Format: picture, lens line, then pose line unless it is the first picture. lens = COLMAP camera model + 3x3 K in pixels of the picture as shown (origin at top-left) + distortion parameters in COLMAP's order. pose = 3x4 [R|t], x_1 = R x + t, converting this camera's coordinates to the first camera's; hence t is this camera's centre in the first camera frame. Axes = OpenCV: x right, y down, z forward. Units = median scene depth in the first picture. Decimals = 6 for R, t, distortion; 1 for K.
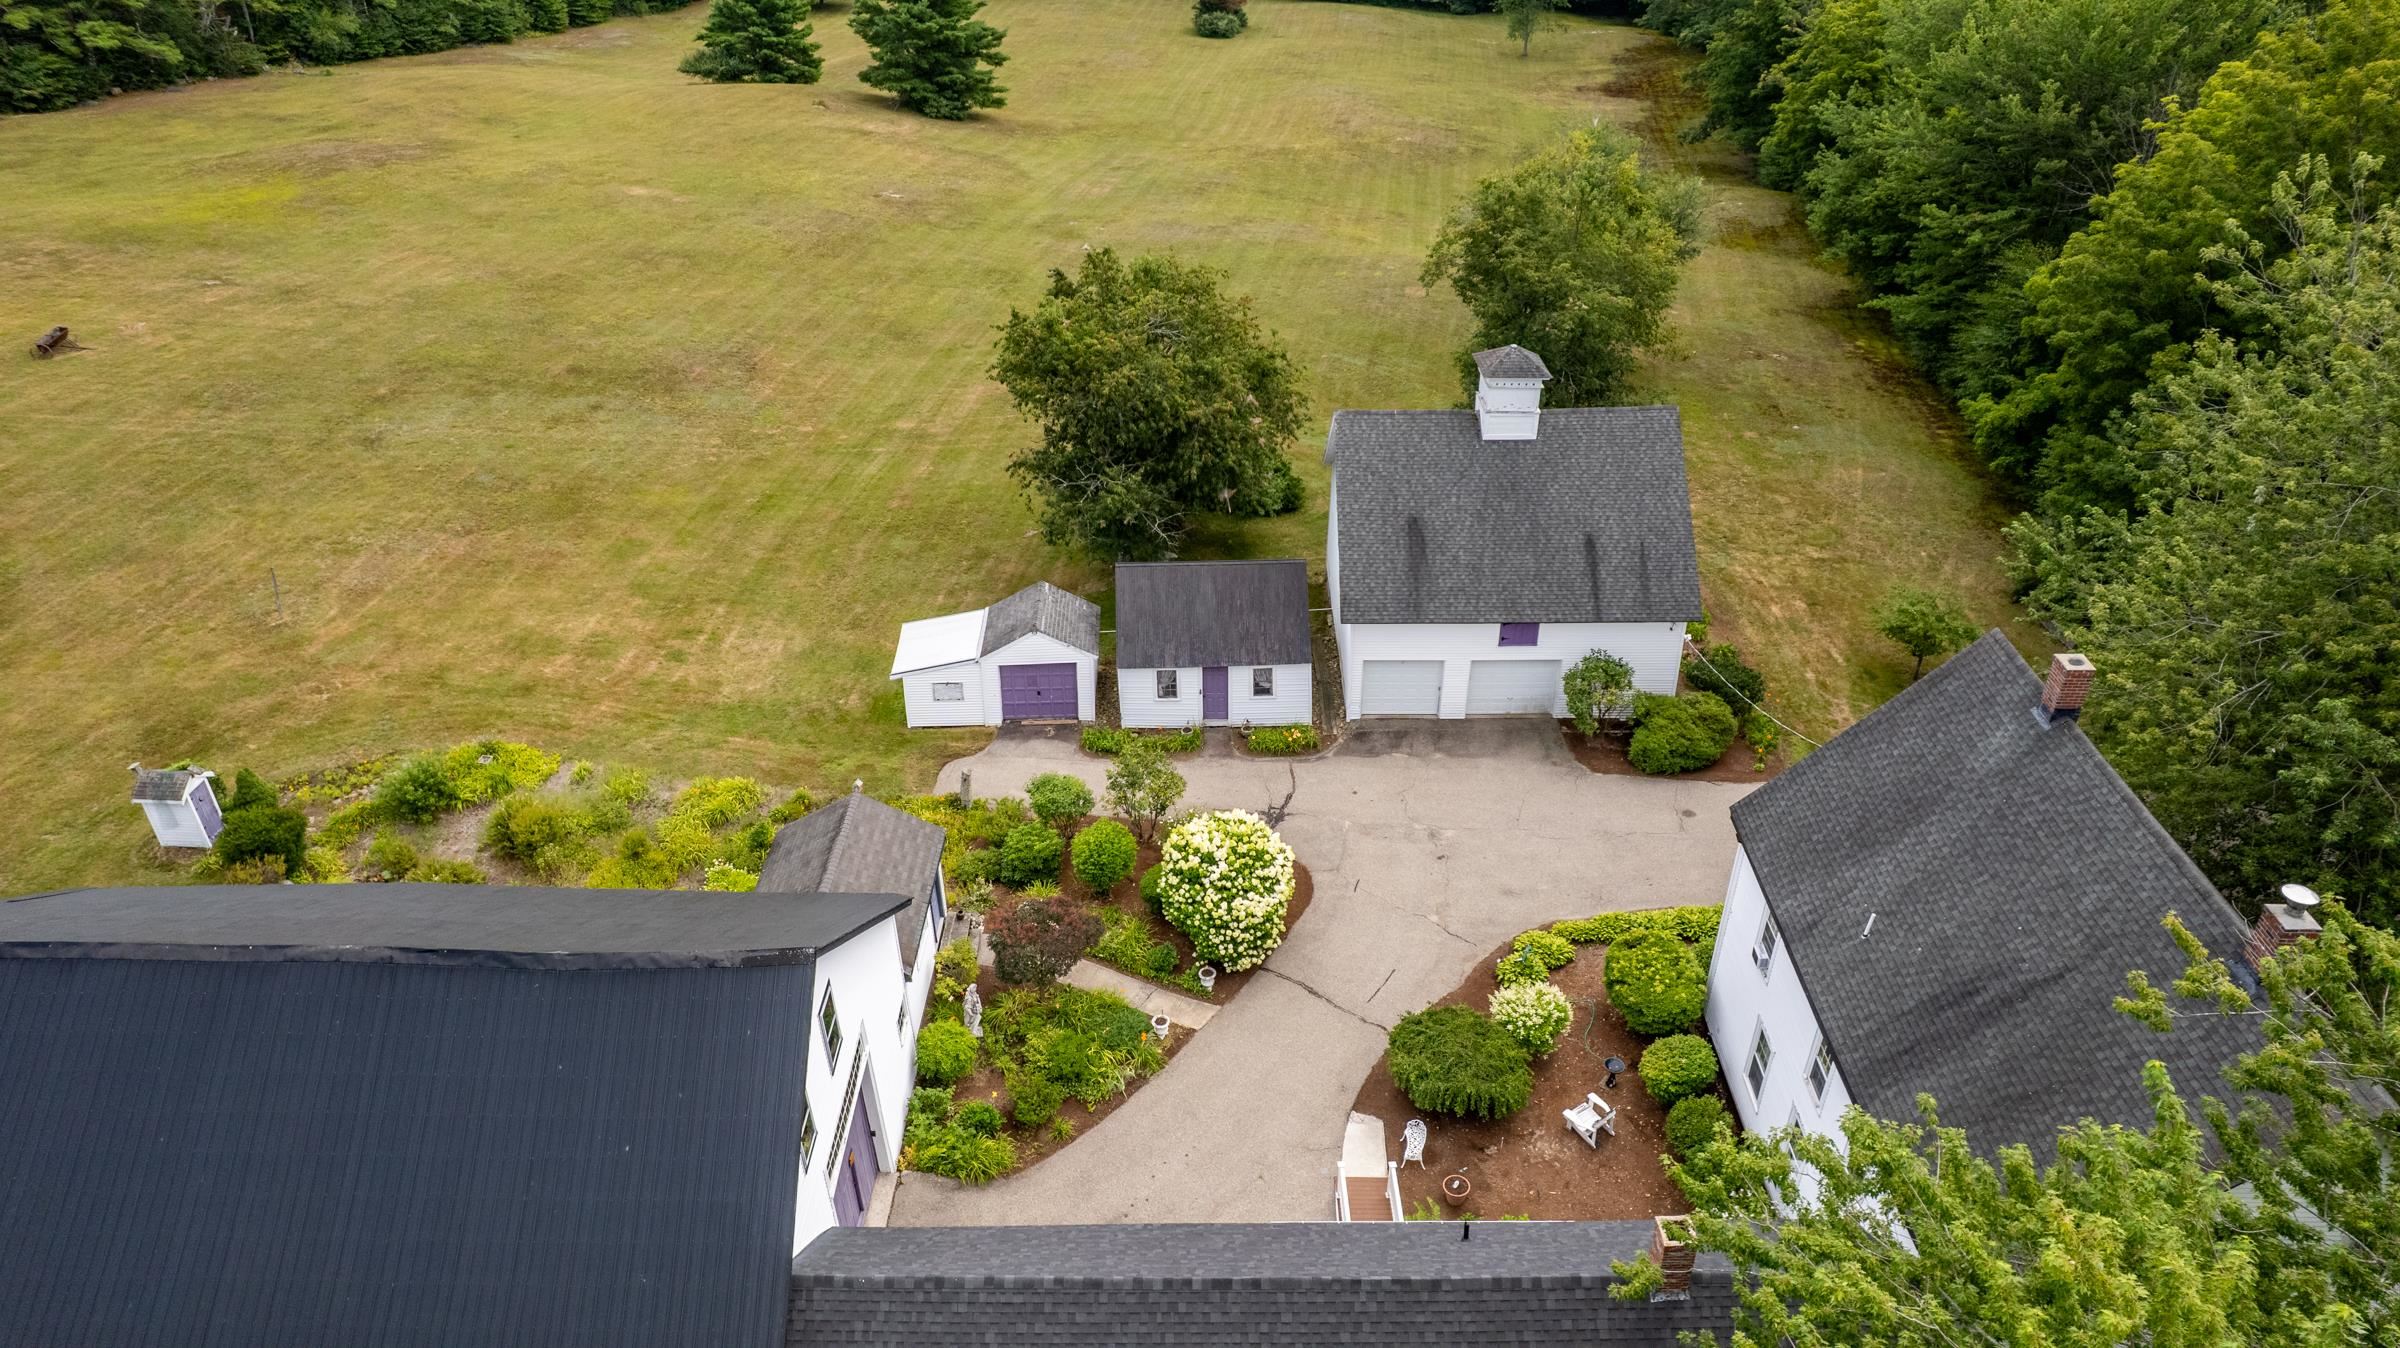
lens RADIAL K [[1526.4, 0, 1198.5], [0, 1526.4, 664.9], [0, 0, 1]] dist [-0.073245, 0.060525]
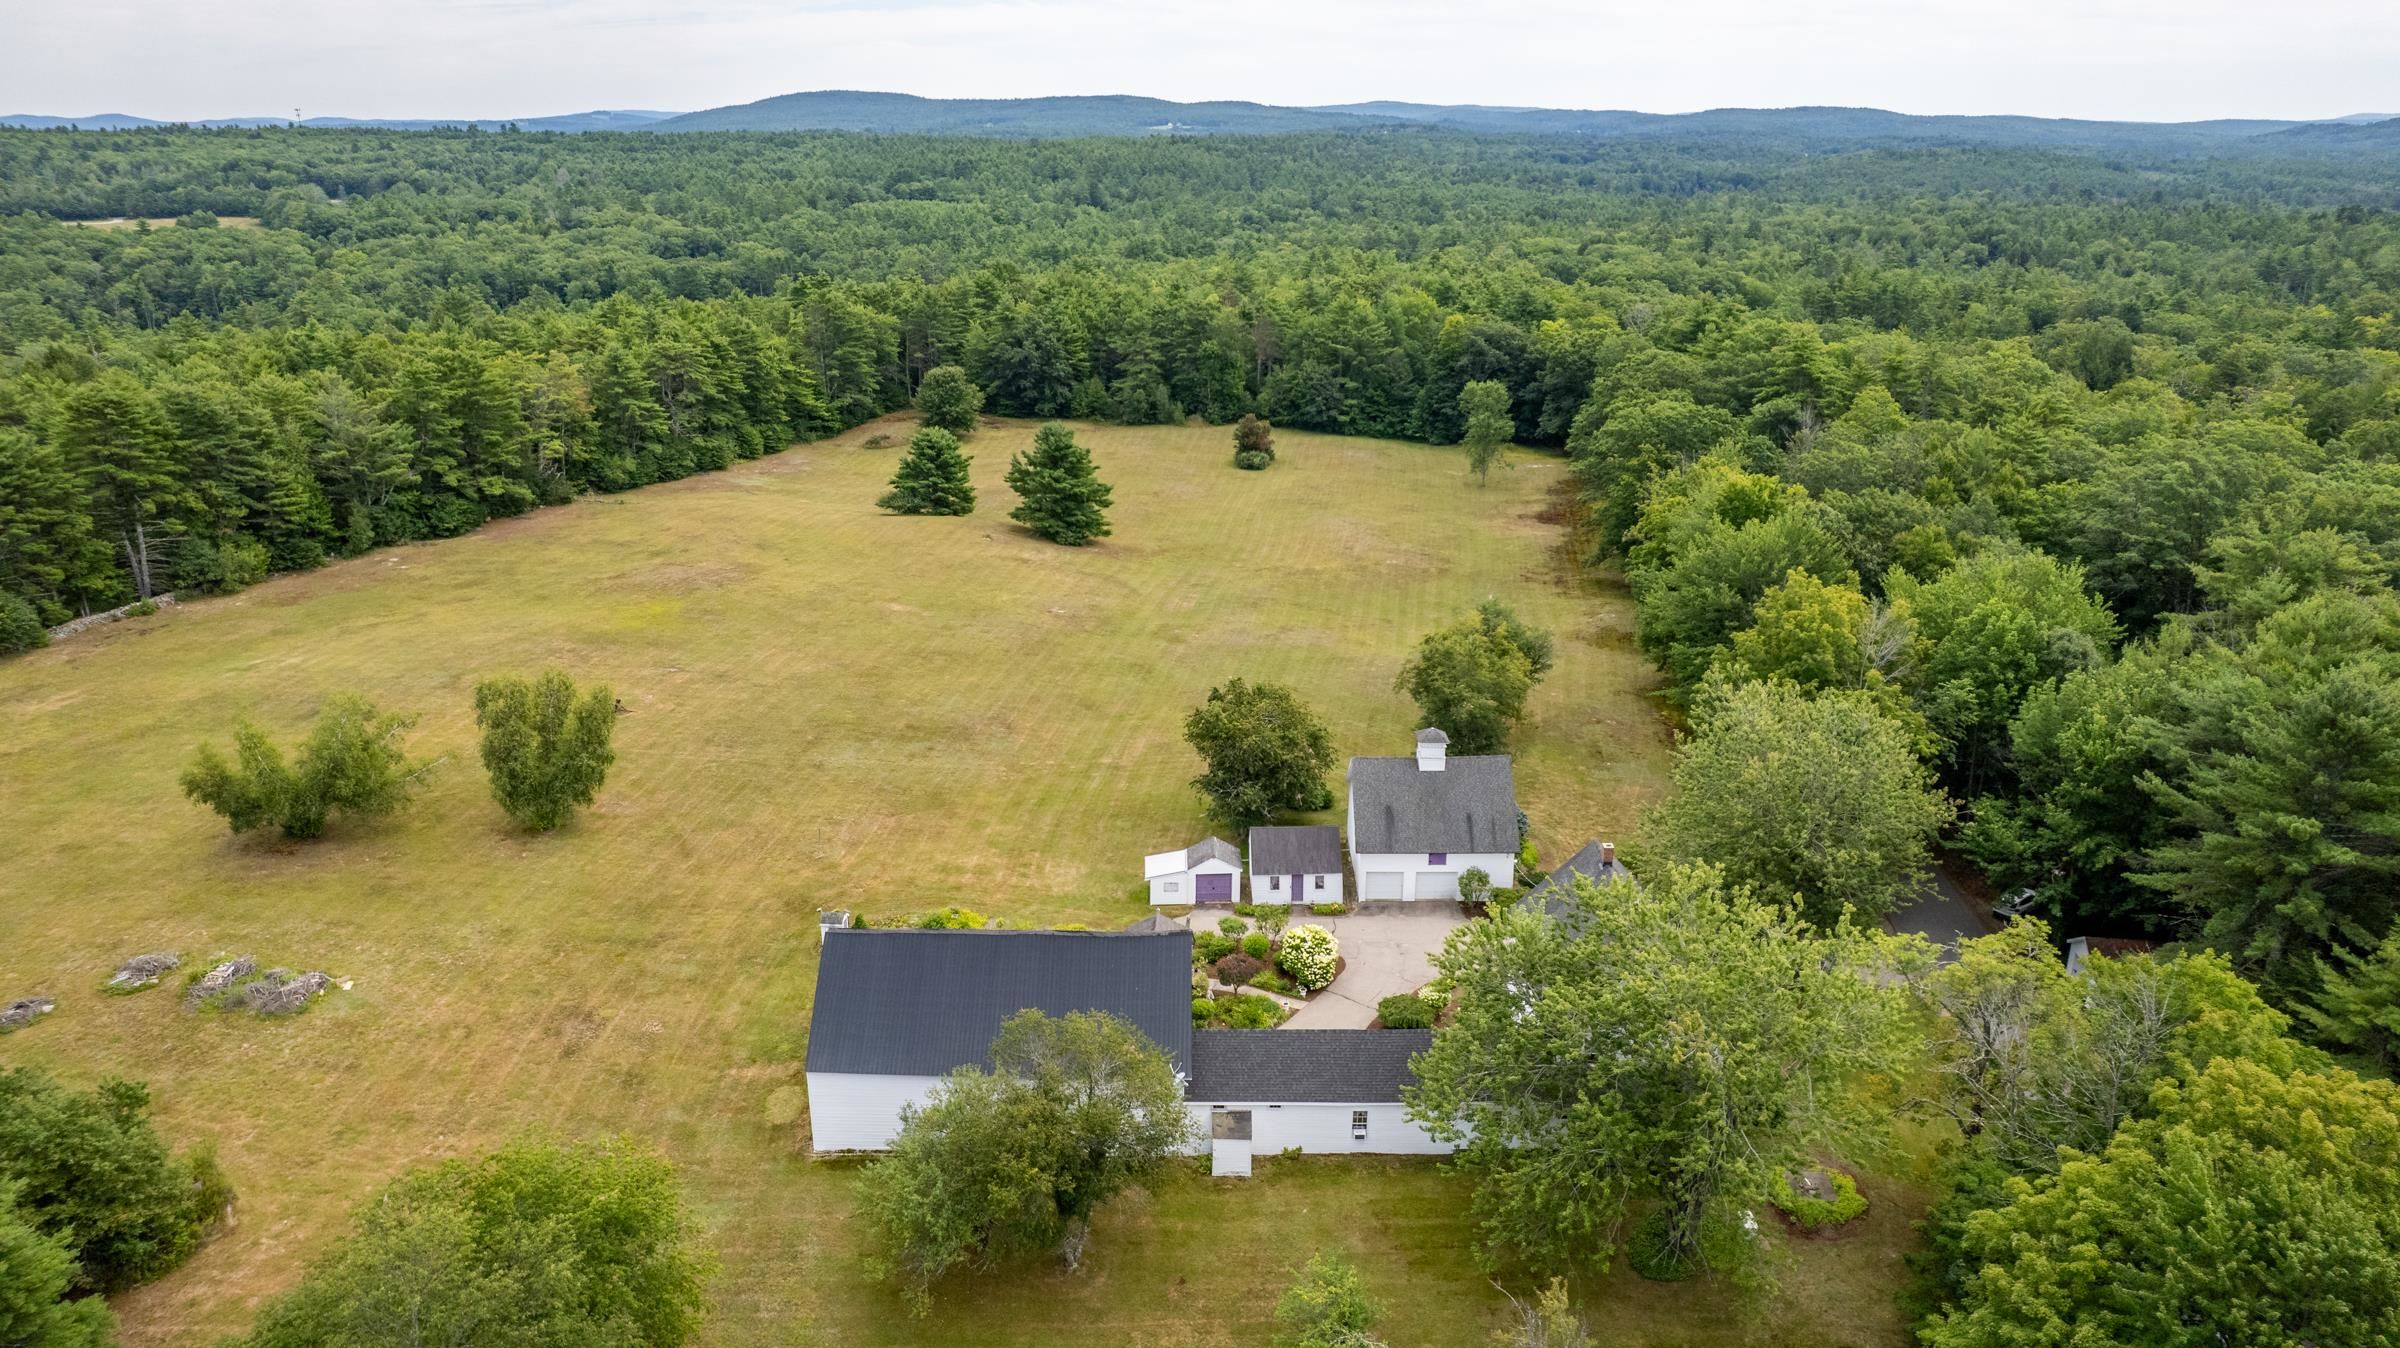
lens RADIAL K [[1526.4, 0, 1198.5], [0, 1526.4, 664.9], [0, 0, 1]] dist [-0.073245, 0.060525]
pose [[0.999975, 0.005710, -0.004123, -0.103823], [-0.006460, 0.976815, -0.213989, 0.147677], [0.002806, 0.214010, 0.976827, -0.995746]]
